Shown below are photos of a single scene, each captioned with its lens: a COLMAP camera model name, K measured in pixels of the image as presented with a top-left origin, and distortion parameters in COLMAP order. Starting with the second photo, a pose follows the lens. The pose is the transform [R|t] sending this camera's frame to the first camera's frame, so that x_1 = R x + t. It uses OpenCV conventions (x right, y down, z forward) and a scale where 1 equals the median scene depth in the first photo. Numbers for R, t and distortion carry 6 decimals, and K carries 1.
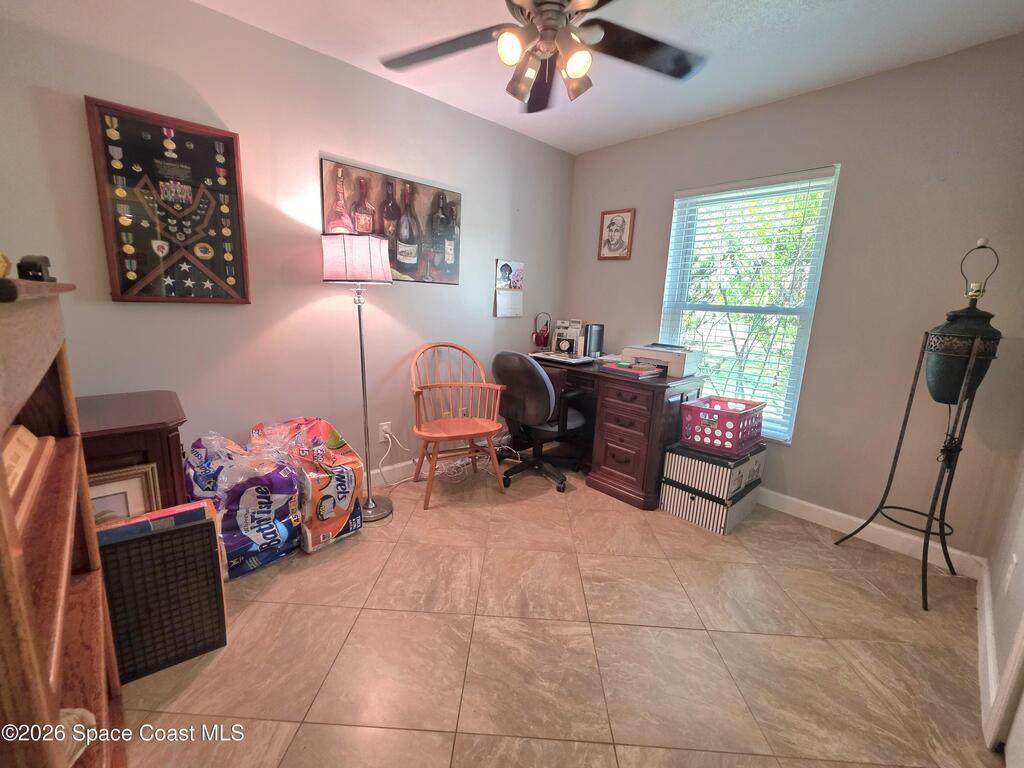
lens RADIAL K [[414.1, 0, 507.9], [0, 414.1, 380.1], [0, 0, 1]] dist [0.000057, -0.000166]
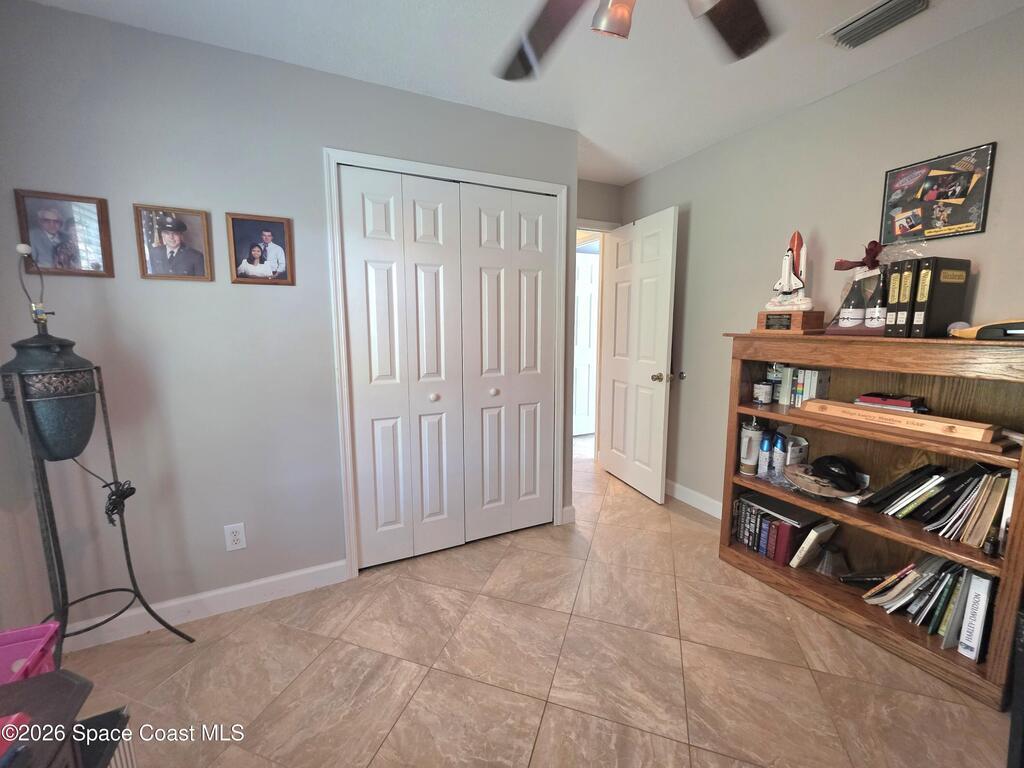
lens RADIAL K [[414.1, 0, 507.9], [0, 414.1, 380.1], [0, 0, 1]] dist [0.000057, -0.000166]
pose [[-0.956778, -0.069619, 0.282365, 0.078702], [0.028447, 0.943864, 0.329108, -0.367085], [-0.289426, 0.322916, -0.901087, 1.663521]]
